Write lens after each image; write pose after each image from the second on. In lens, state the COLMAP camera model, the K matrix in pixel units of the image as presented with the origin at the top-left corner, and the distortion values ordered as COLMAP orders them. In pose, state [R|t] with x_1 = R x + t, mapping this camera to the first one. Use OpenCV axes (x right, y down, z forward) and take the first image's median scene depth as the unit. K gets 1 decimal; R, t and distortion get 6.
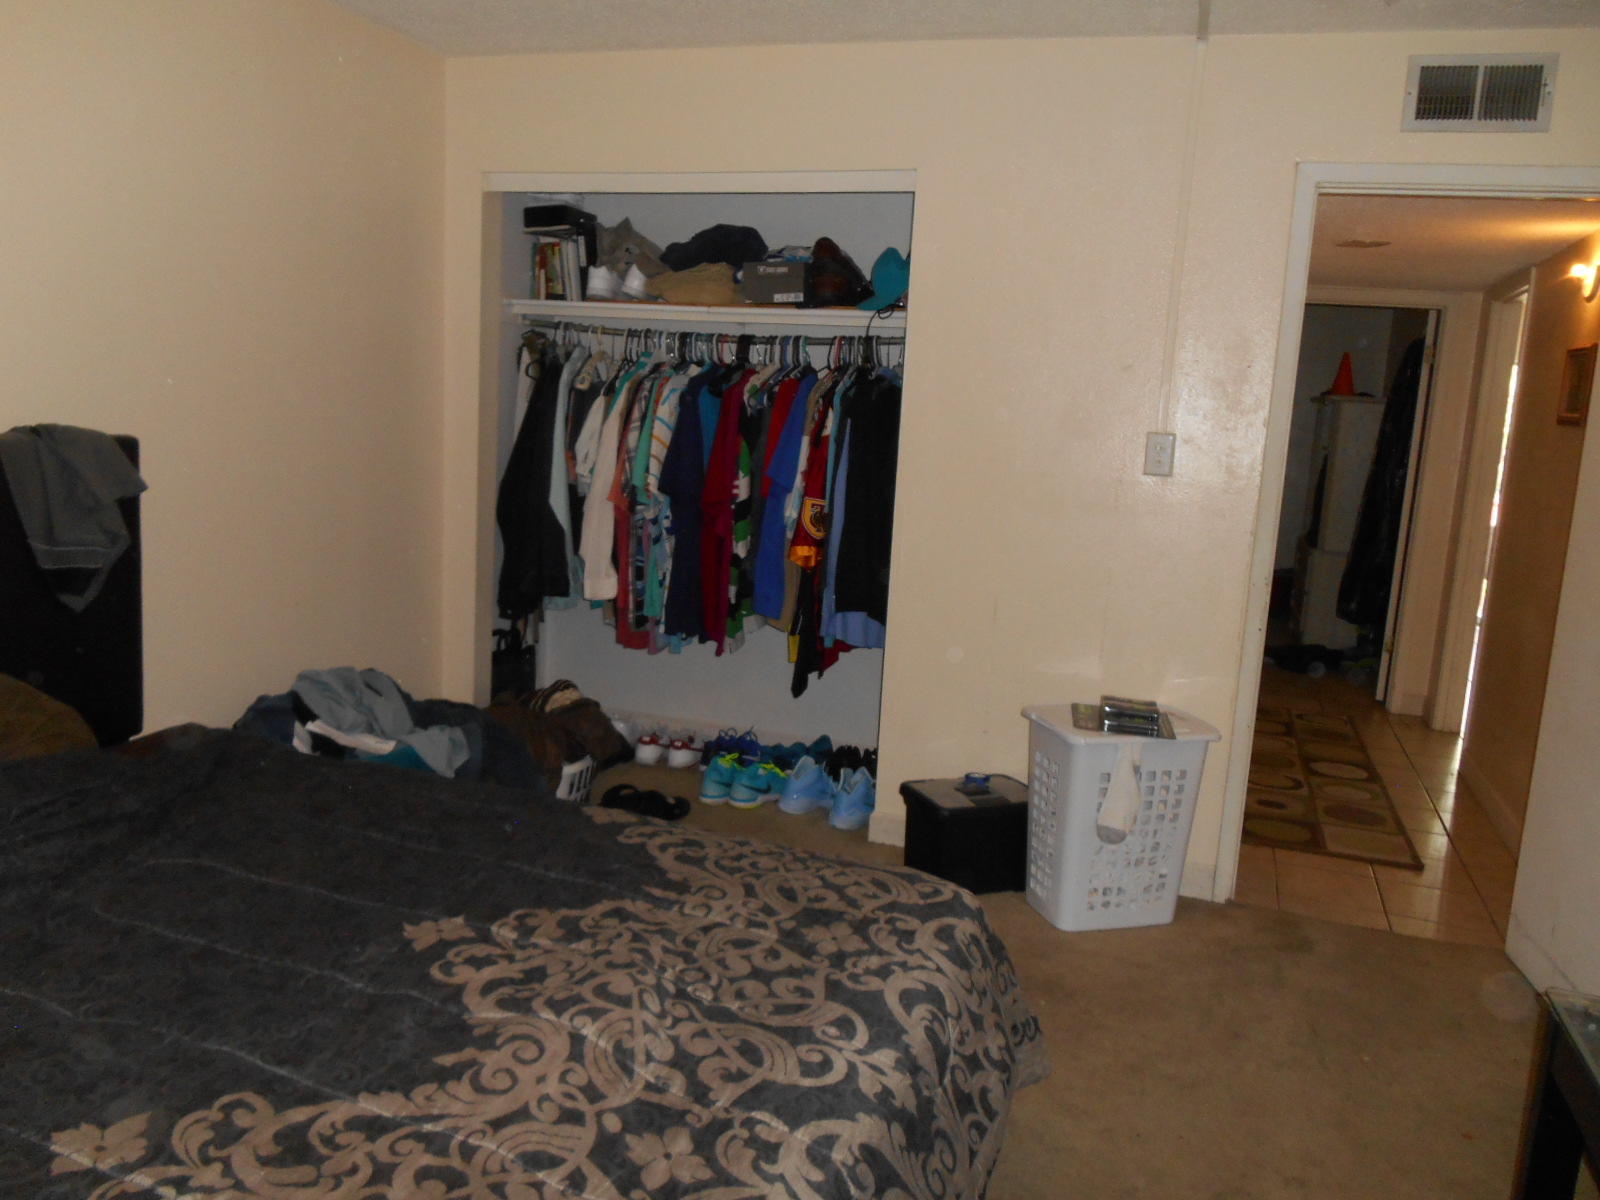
lens RADIAL K [[1232.1, 0, 792.3], [0, 1232.1, 594.5], [0, 0, 1]] dist [-0.009461, -0.001941]
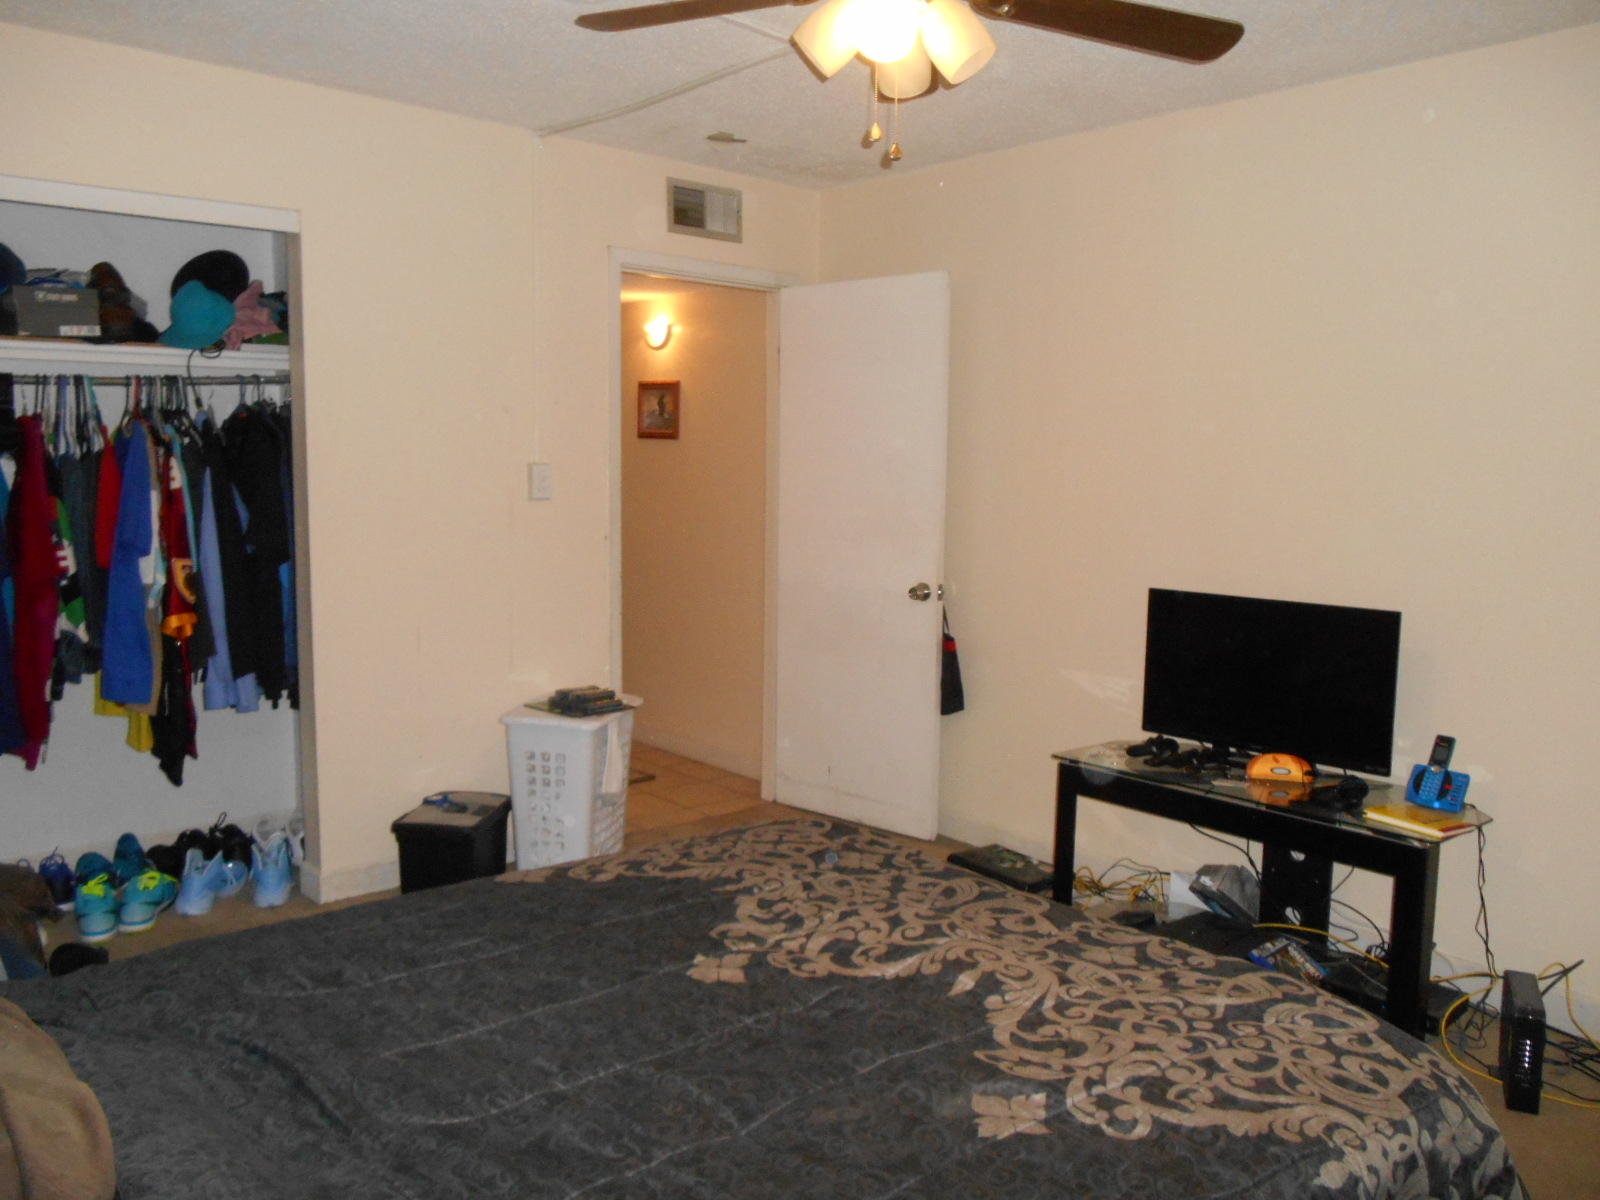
lens RADIAL K [[1232.1, 0, 792.3], [0, 1232.1, 594.5], [0, 0, 1]] dist [-0.009461, -0.001941]
pose [[0.512094, -0.148752, 0.845950, -0.625511], [0.153883, 0.984843, 0.080022, -0.068681], [-0.845032, 0.089198, 0.527223, 0.196906]]
